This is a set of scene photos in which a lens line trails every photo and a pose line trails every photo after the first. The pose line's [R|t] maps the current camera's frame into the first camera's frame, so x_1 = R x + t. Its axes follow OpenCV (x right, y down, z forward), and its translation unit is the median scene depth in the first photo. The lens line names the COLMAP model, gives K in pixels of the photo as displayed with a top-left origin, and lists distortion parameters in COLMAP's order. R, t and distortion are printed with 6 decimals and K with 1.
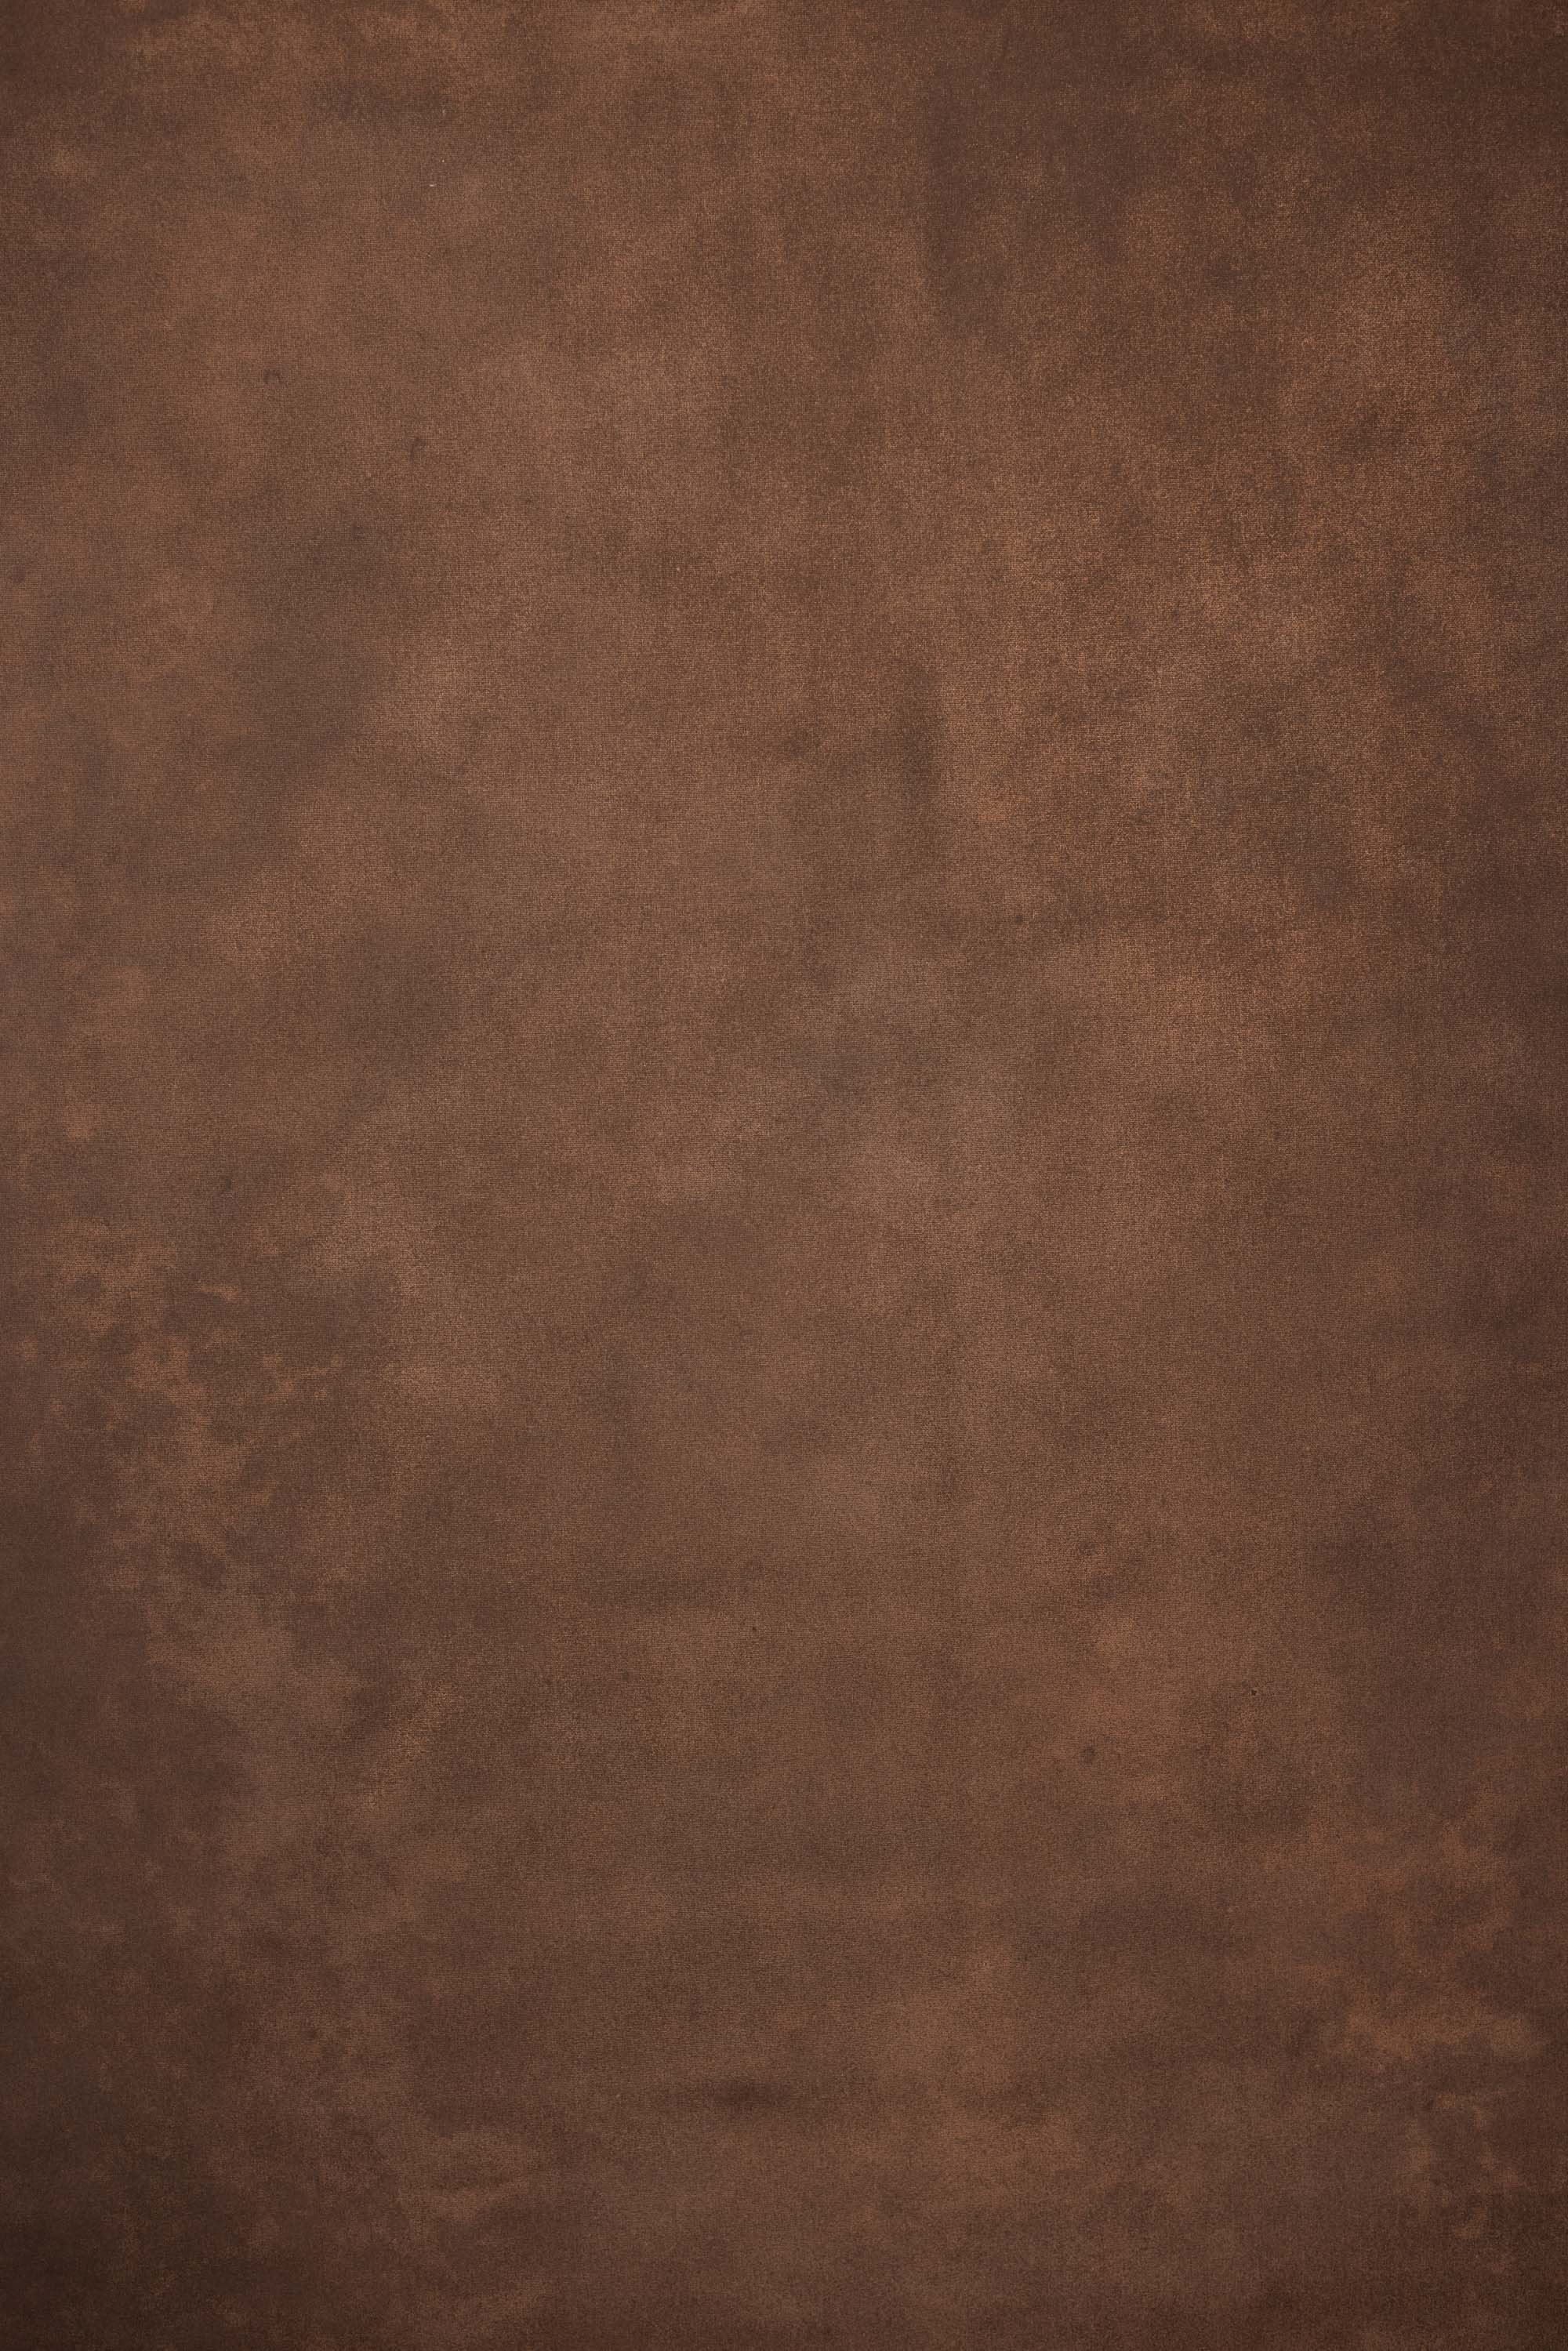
lens RADIAL K [[3556.2, 0, 784.0], [0, 3556.2, 1175.5], [0, 0, 1]] dist [0.026117, 0.003880]
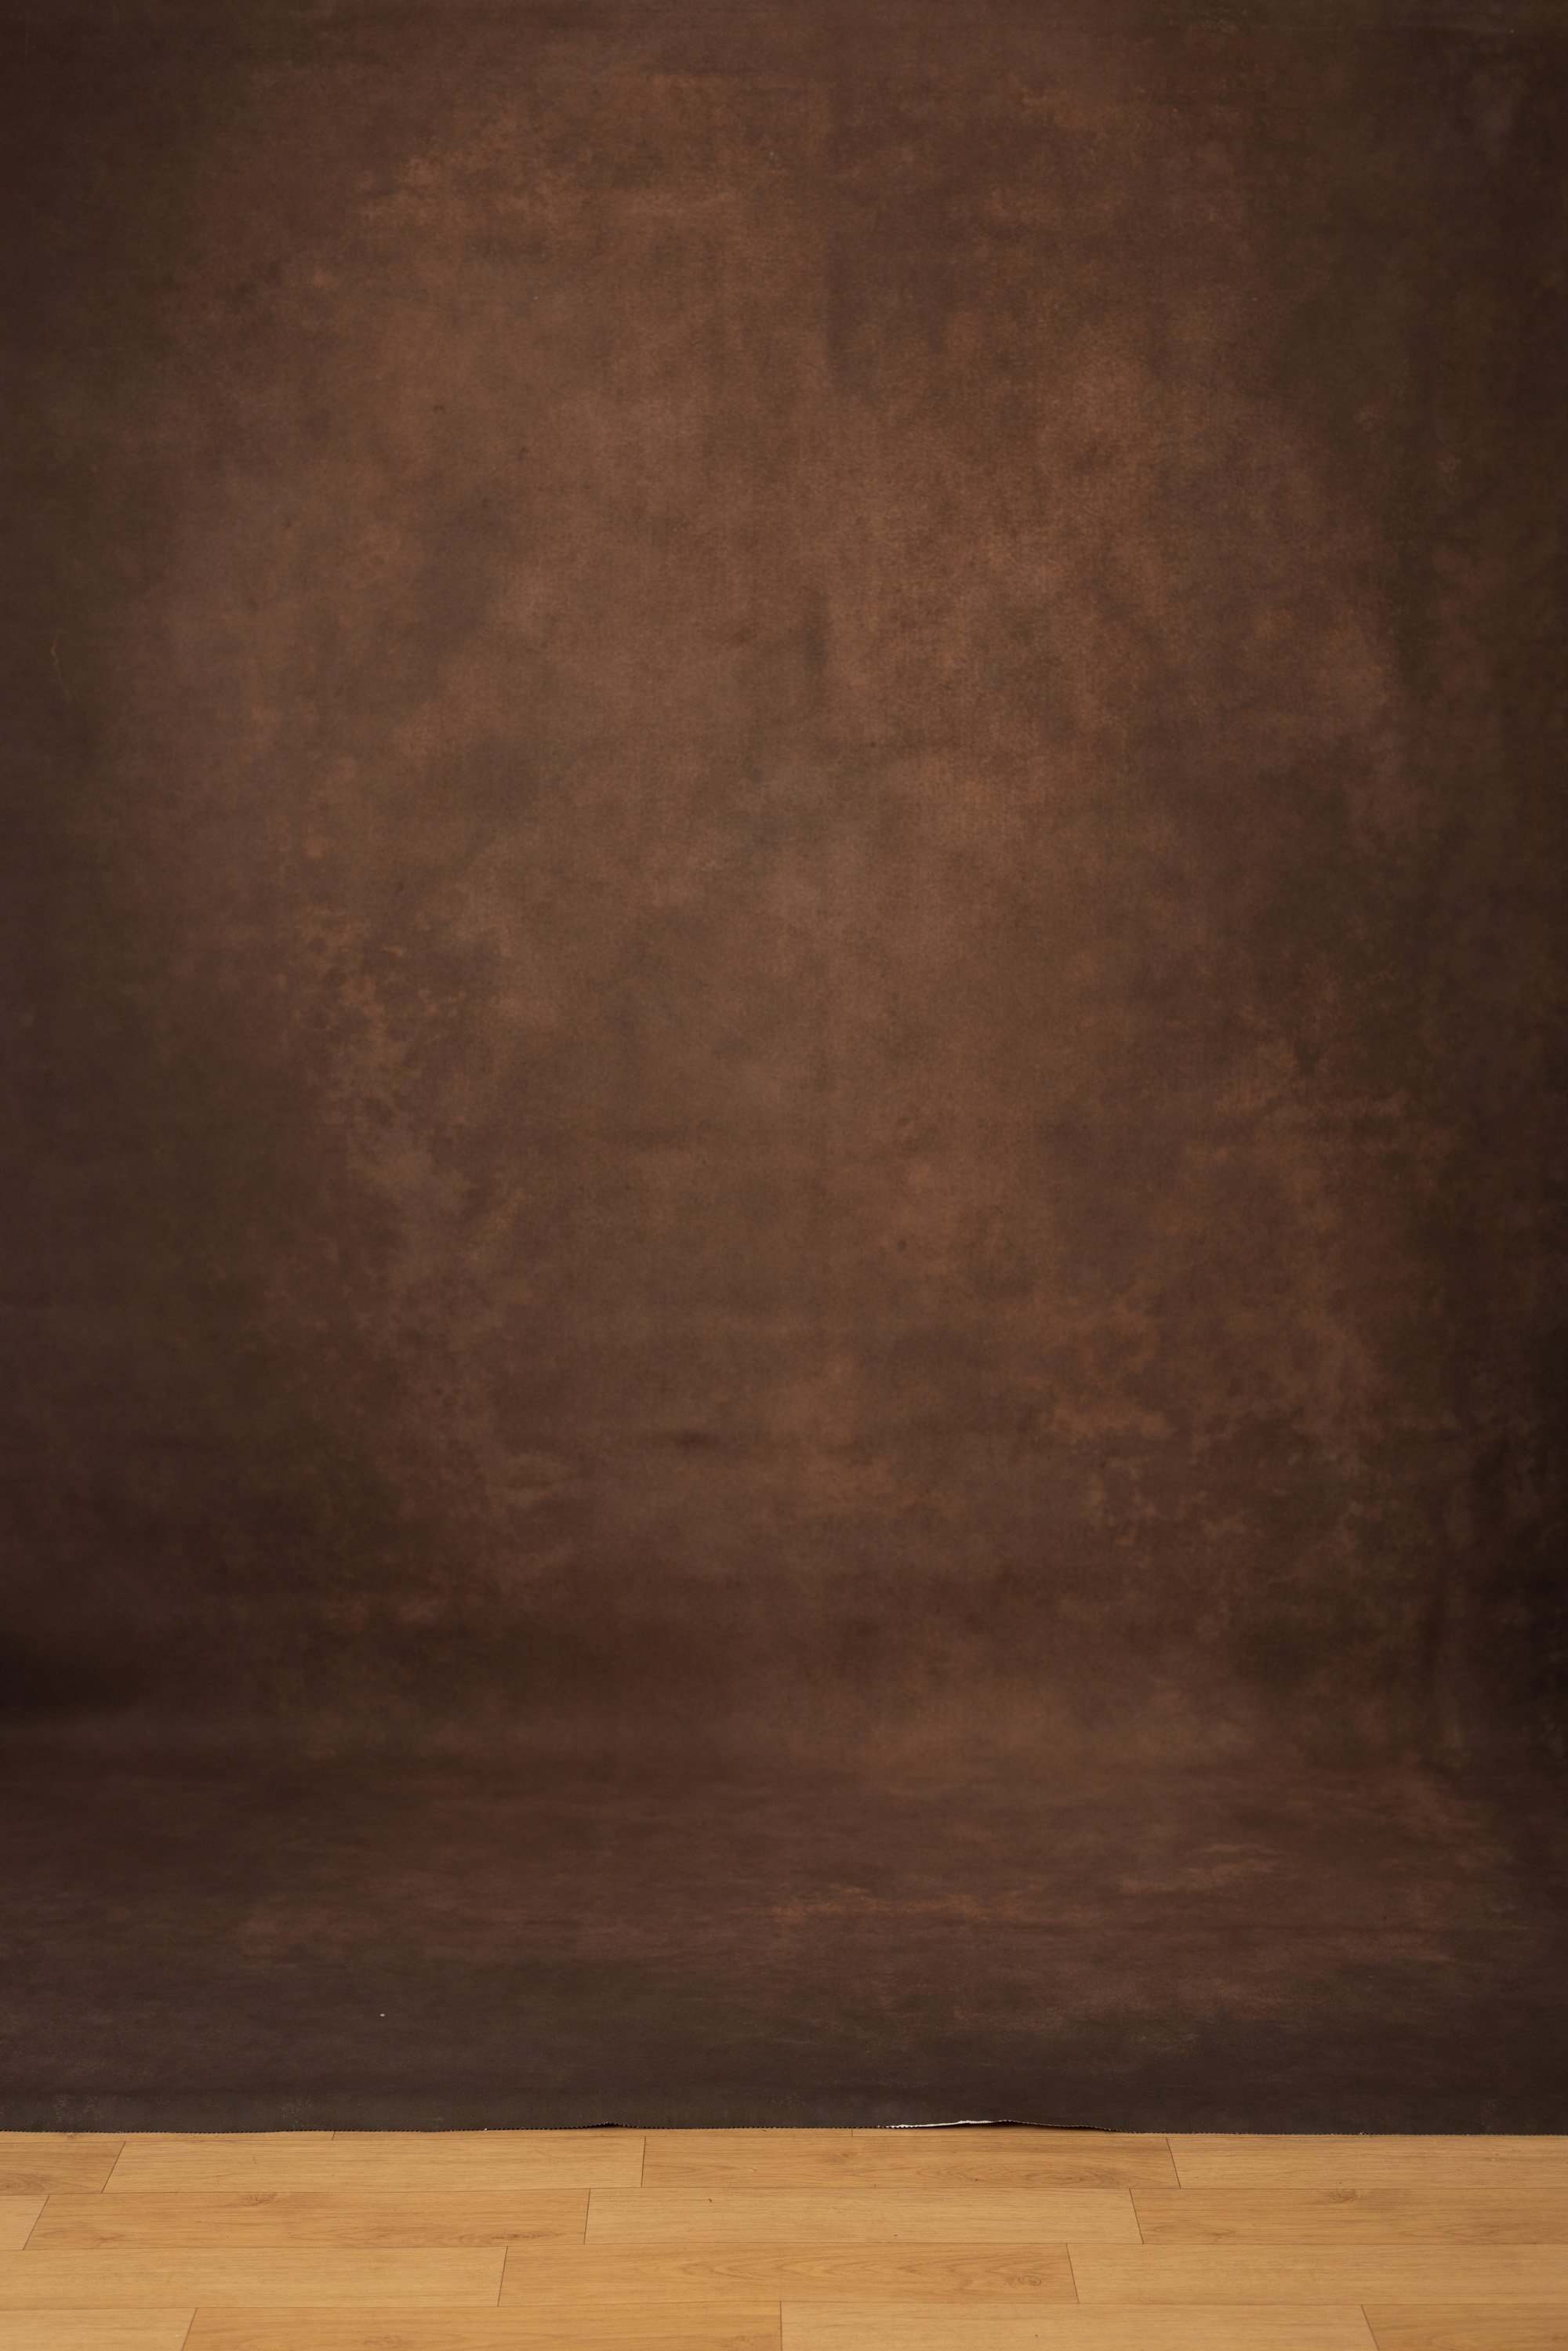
lens RADIAL K [[3556.2, 0, 784.0], [0, 3556.2, 1175.5], [0, 0, 1]] dist [0.026117, 0.003880]
pose [[0.998394, 0.036405, -0.043417, 0.104223], [-0.033102, 0.996672, 0.074494, 0.007104], [0.045985, -0.072937, 0.996276, -0.687840]]
